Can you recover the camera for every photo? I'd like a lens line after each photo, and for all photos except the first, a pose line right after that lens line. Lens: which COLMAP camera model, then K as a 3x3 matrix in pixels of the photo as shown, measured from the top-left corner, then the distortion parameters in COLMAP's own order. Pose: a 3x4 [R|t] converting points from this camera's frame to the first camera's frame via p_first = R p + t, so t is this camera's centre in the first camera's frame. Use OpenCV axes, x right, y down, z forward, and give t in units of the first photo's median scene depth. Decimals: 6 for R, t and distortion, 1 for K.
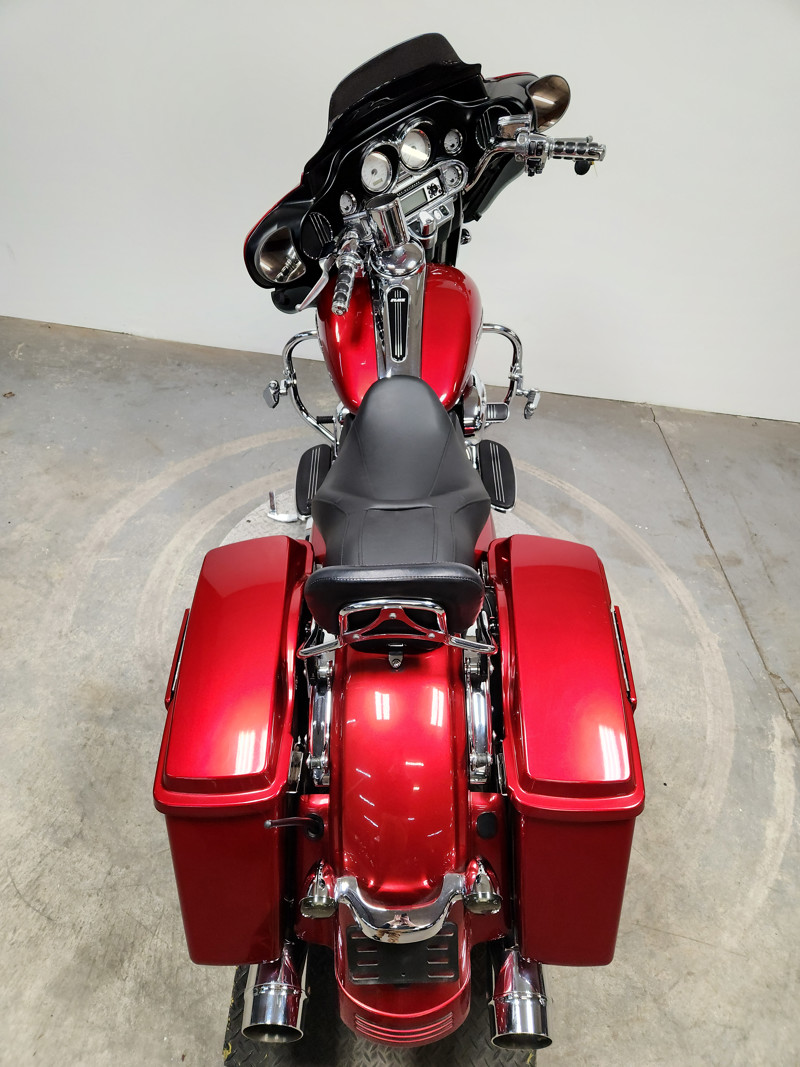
lens RADIAL K [[716.2, 0, 398.2], [0, 716.2, 536.1], [0, 0, 1]] dist [0.049285, -0.010347]
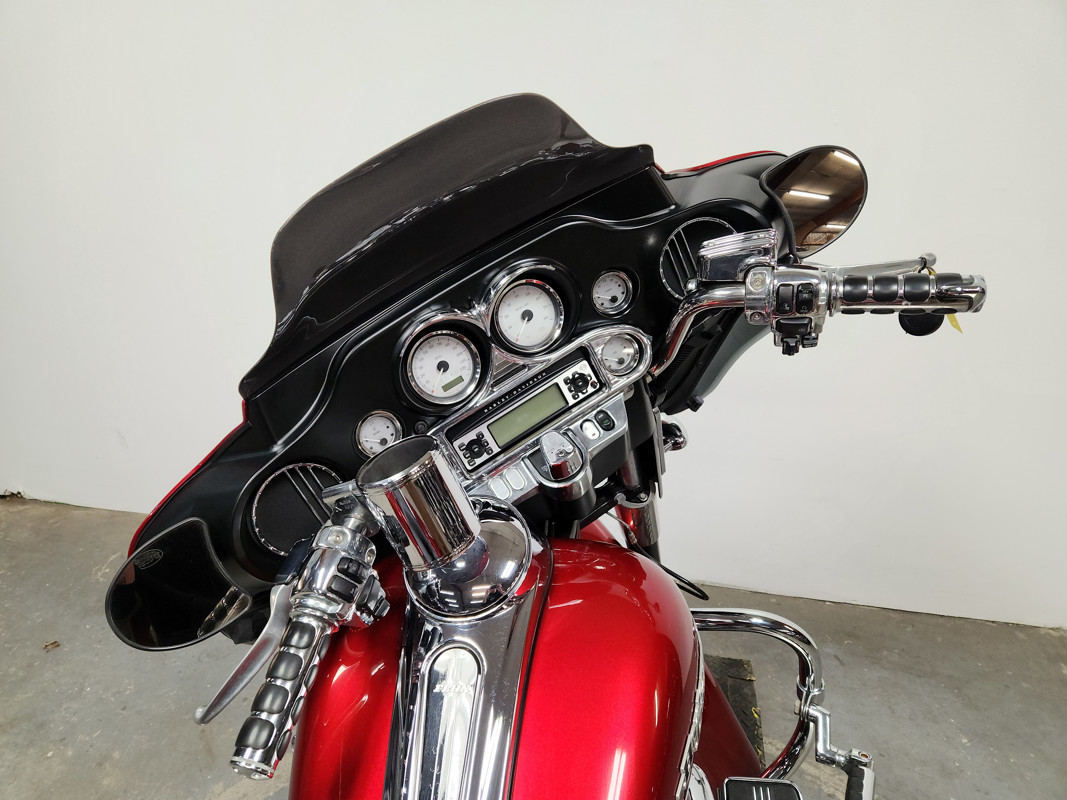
lens RADIAL K [[716.2, 0, 532.4], [0, 716.2, 394.5], [0, 0, 1]] dist [0.049285, -0.010347]
pose [[0.975742, -0.054694, -0.211984, 0.121569], [-0.009973, 0.956181, -0.292608, -0.342565], [0.218698, 0.287624, 0.932440, 0.571349]]
